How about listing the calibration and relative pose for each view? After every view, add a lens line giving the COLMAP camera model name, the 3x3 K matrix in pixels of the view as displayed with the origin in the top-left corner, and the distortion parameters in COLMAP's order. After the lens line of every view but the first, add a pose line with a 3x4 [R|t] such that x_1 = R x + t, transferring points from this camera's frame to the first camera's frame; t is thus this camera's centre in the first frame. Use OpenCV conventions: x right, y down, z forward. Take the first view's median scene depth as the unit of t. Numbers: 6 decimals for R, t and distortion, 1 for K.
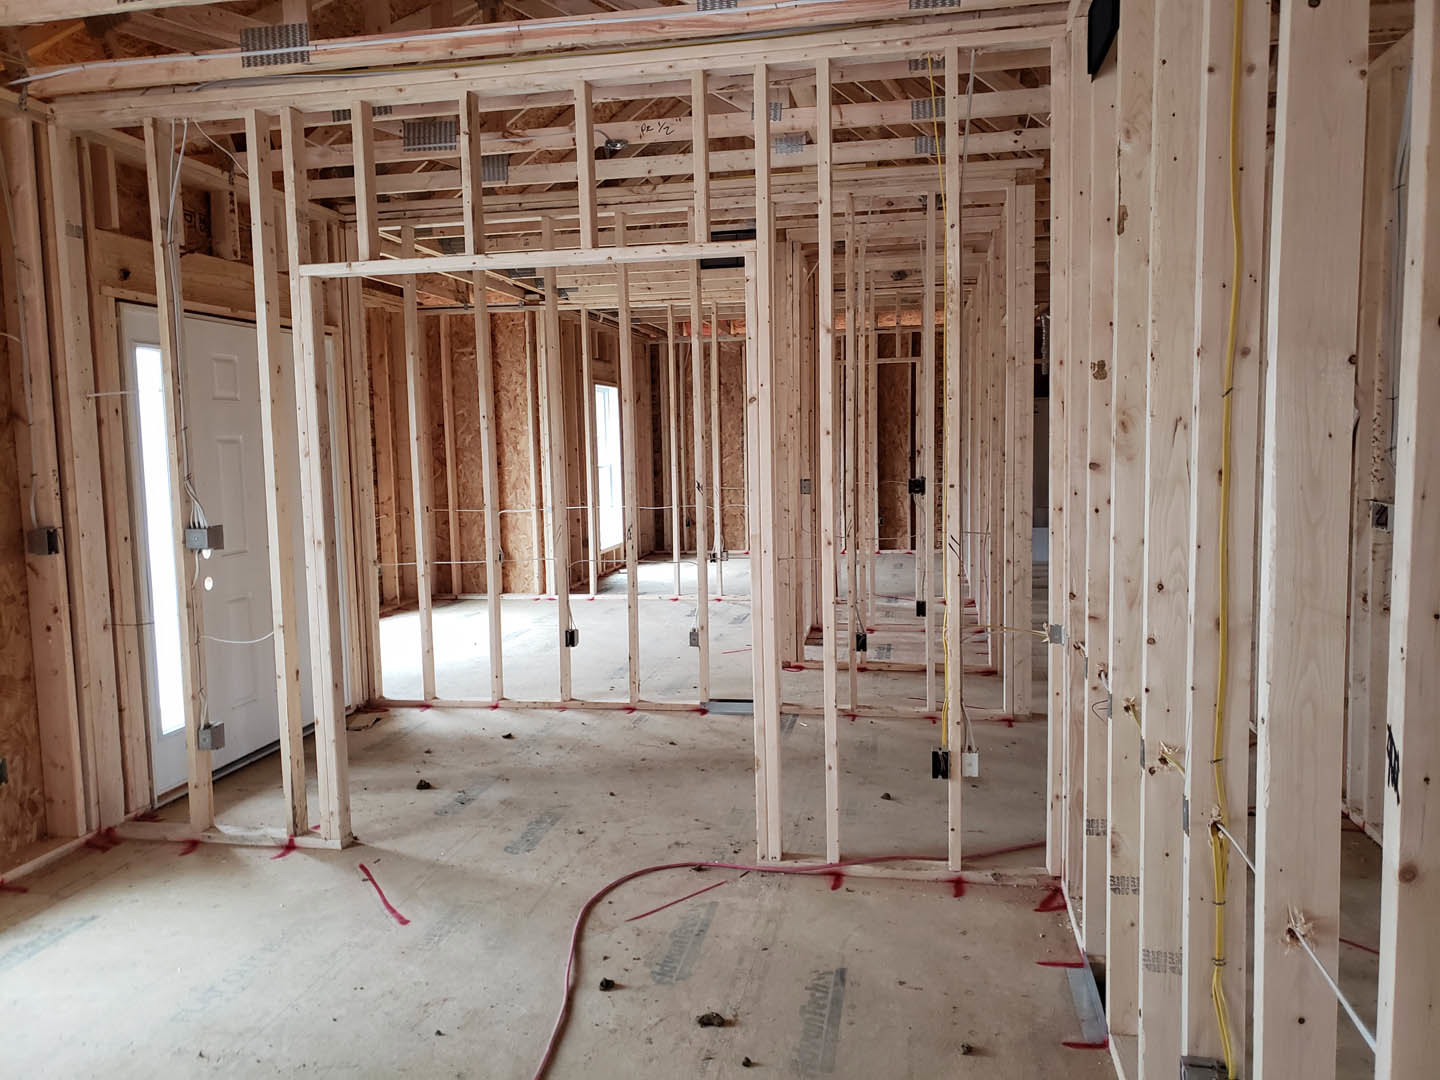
lens RADIAL K [[1109.1, 0, 718.3], [0, 1109.1, 541.2], [0, 0, 1]] dist [0.022106, 0.005047]
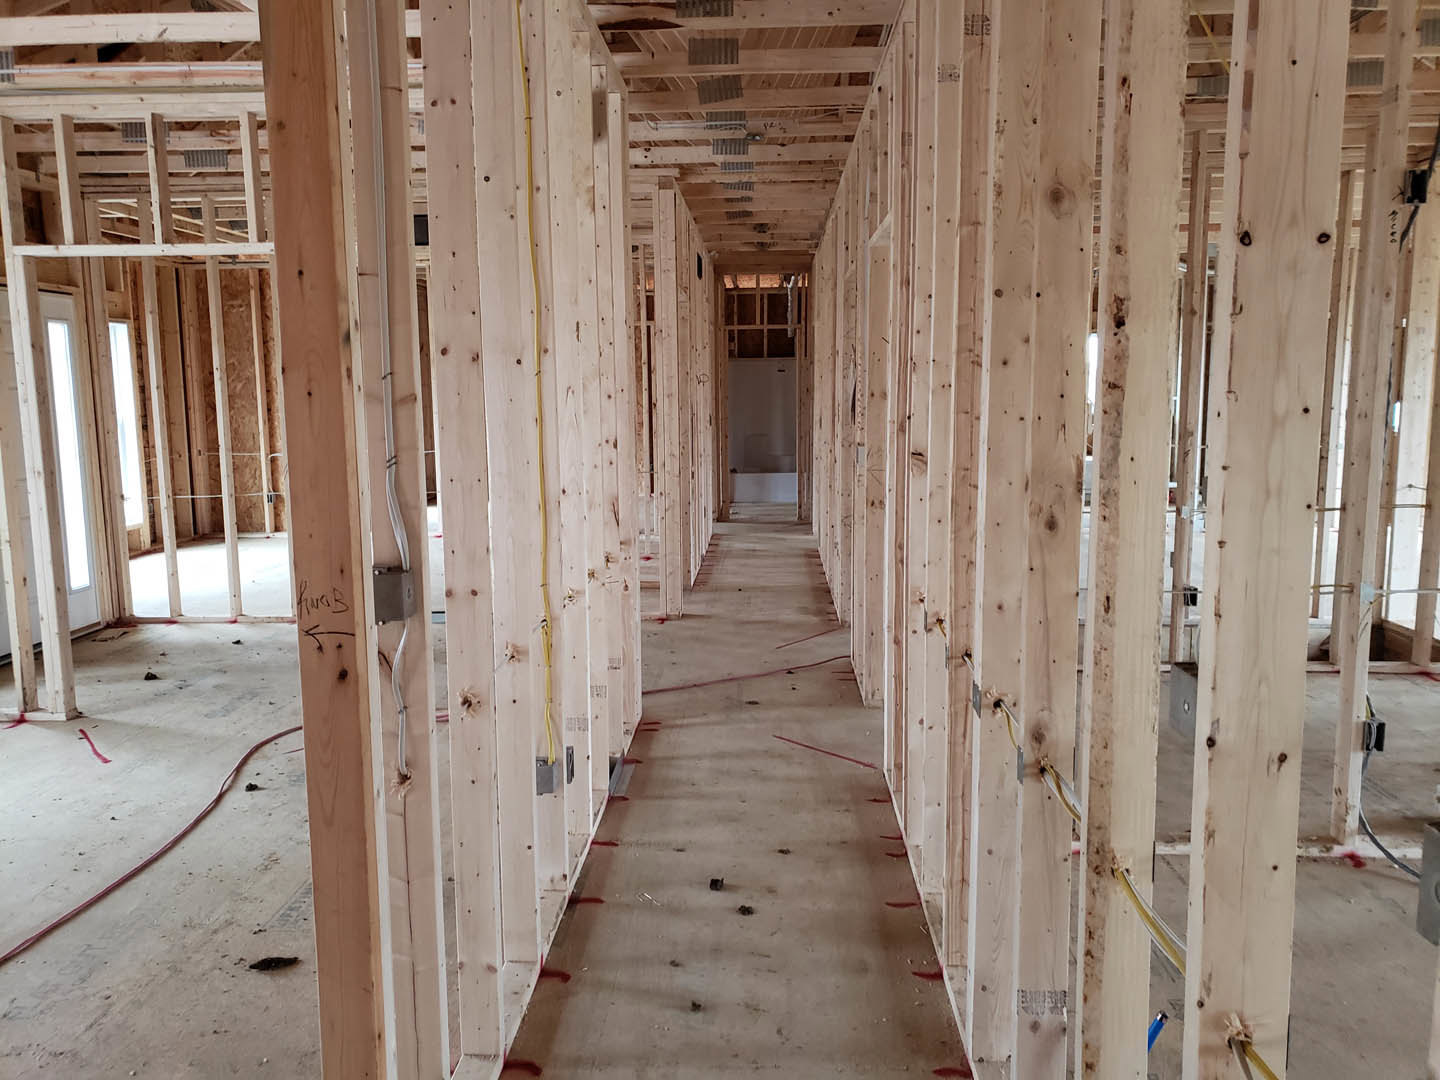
lens RADIAL K [[1109.1, 0, 720.2], [0, 1109.1, 533.3], [0, 0, 1]] dist [0.022106, 0.005047]
pose [[0.990289, -0.006439, 0.138874, 0.210162], [0.001255, 0.999300, 0.037383, 0.022269], [-0.139018, -0.036846, 0.989604, -0.325097]]
